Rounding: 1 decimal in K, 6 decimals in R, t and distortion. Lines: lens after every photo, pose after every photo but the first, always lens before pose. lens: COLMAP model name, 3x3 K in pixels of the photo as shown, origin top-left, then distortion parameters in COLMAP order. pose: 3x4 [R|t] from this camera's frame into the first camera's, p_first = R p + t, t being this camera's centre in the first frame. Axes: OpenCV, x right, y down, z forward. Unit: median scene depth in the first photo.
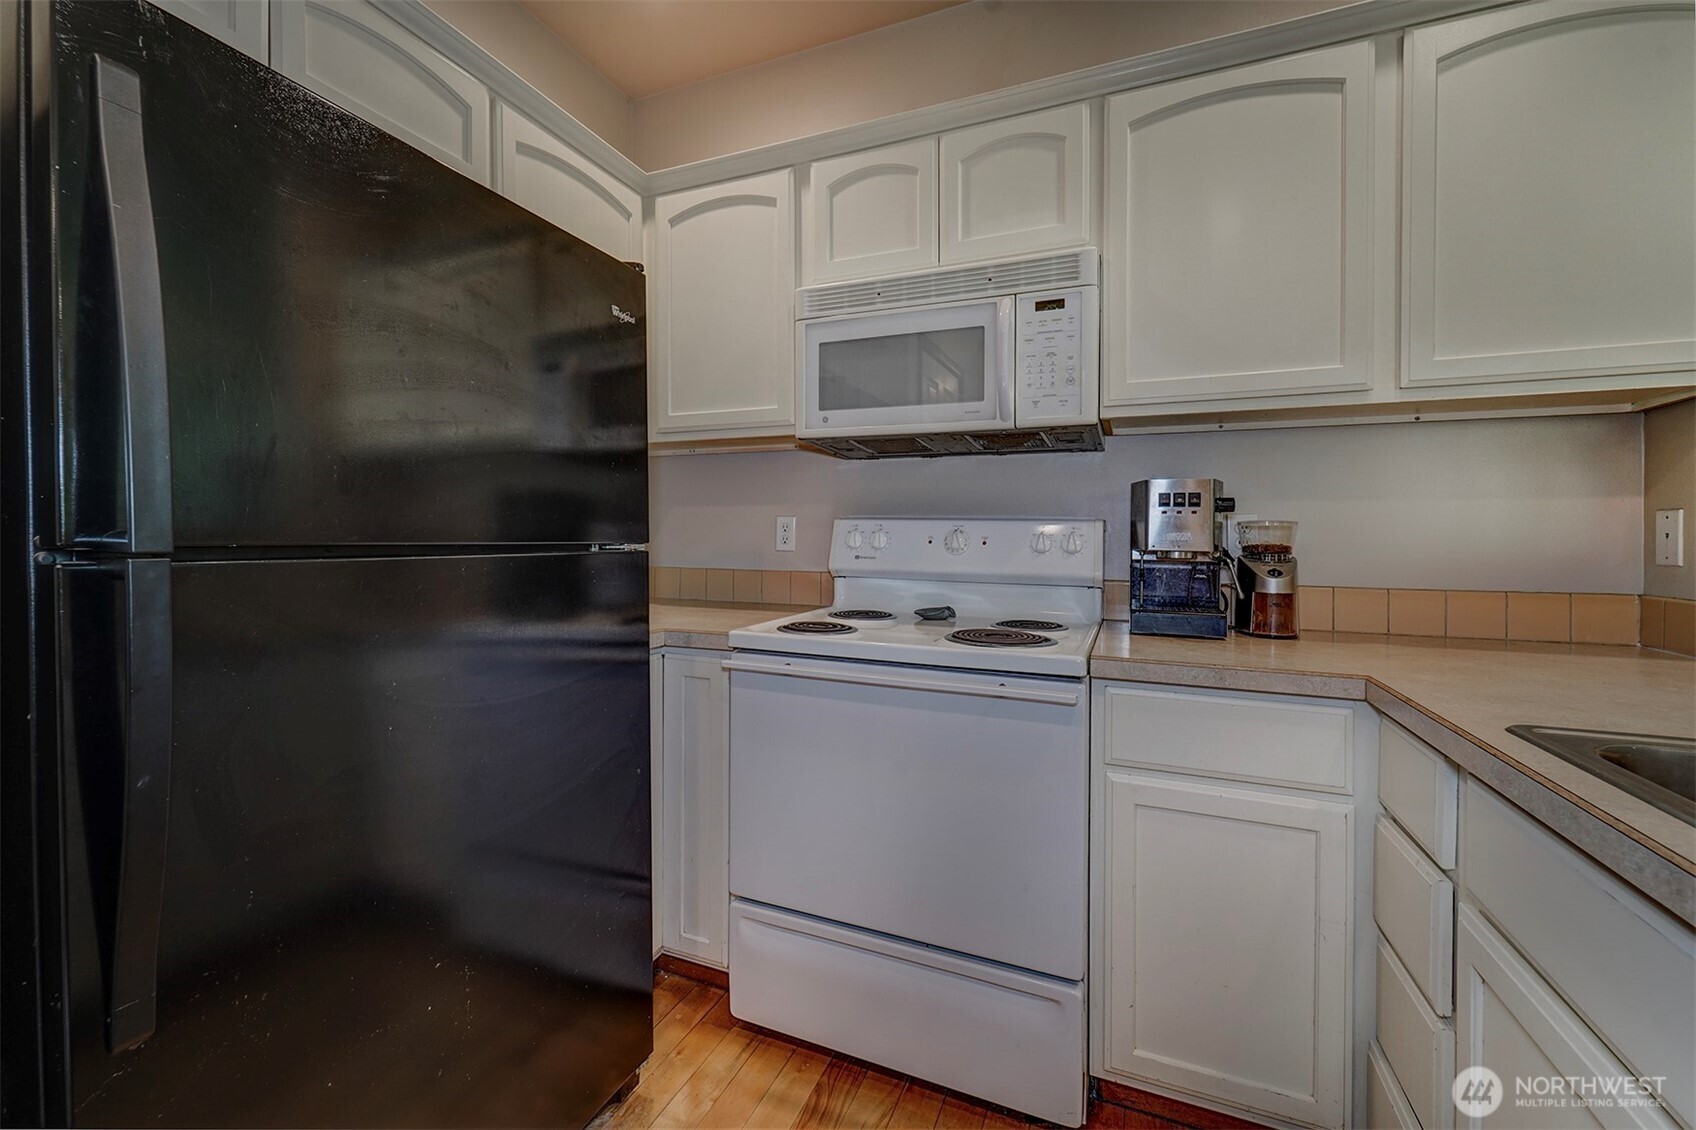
lens RADIAL K [[685.5, 0, 848.2], [0, 685.5, 524.6], [0, 0, 1]] dist [-0.000017, 0.000001]
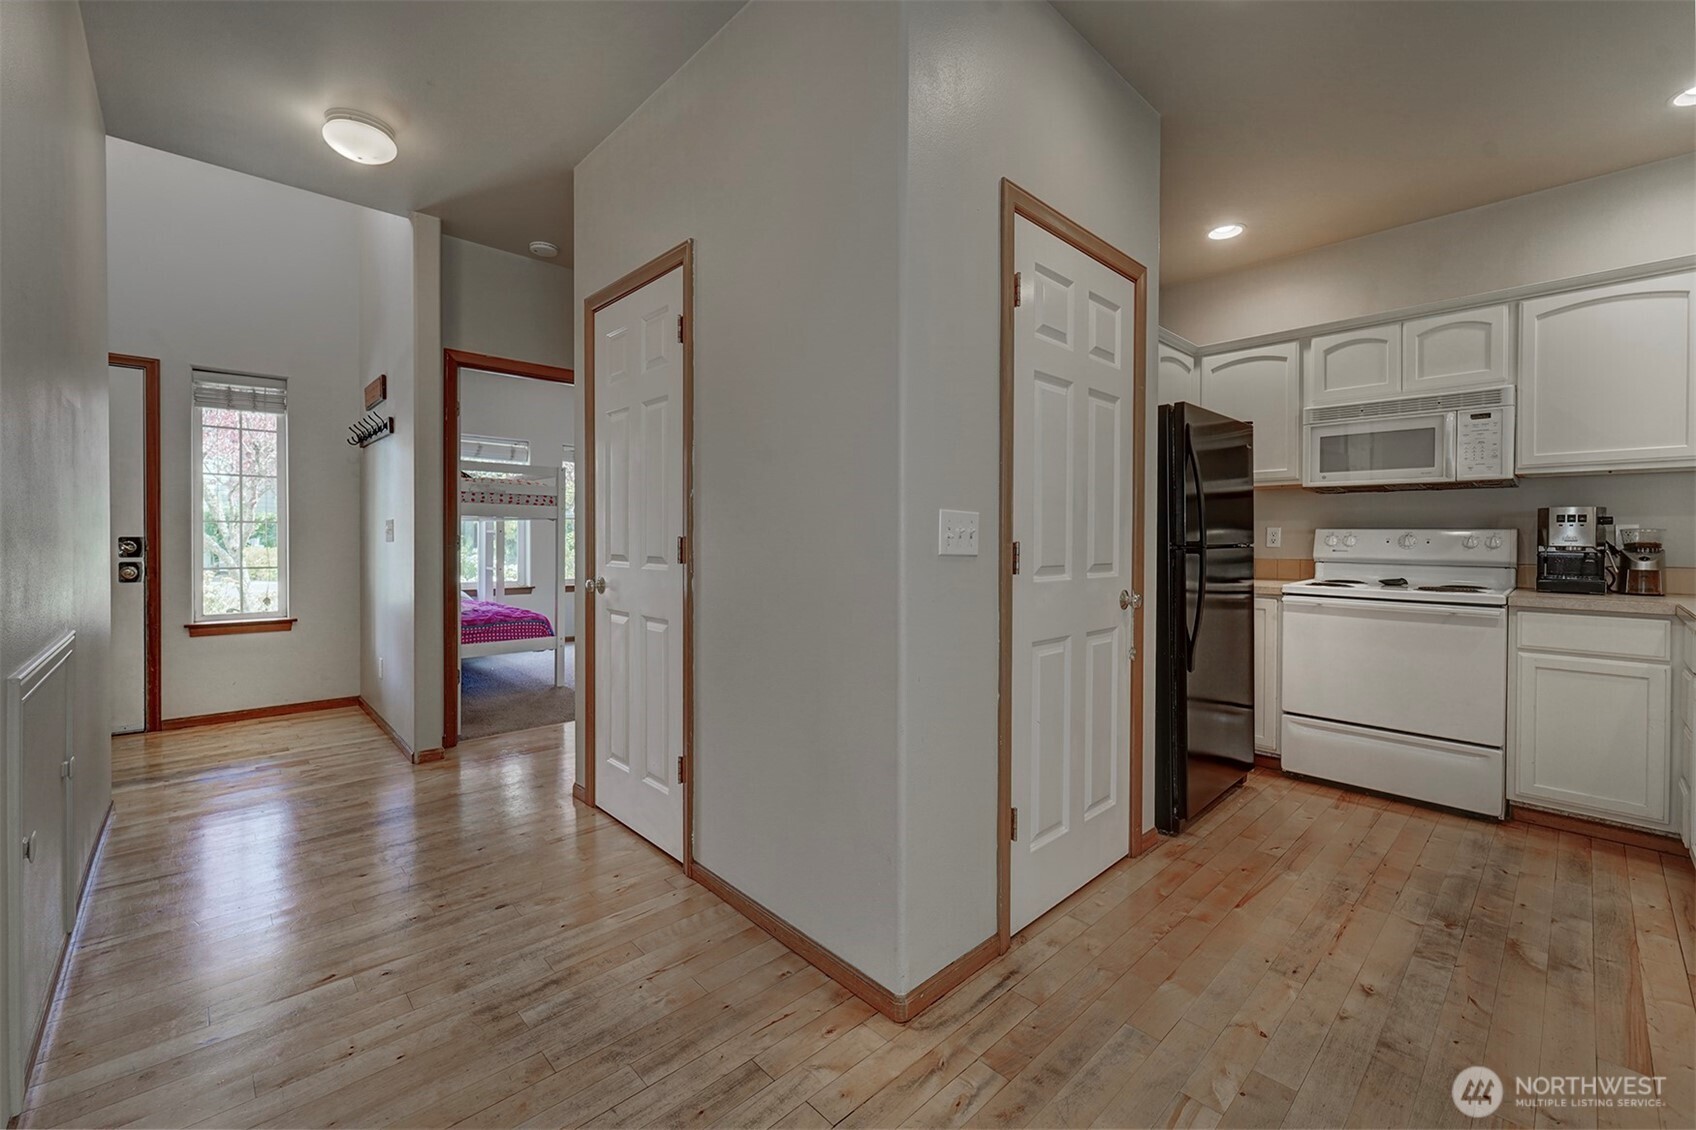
lens RADIAL K [[693.7, 0, 836.8], [0, 693.7, 542.4], [0, 0, 1]] dist [-0.001615, -0.000304]
pose [[0.912491, -0.006254, -0.409050, -0.519451], [0.018226, 0.999512, 0.025376, -0.051493], [0.408692, -0.030611, 0.912159, -1.403128]]
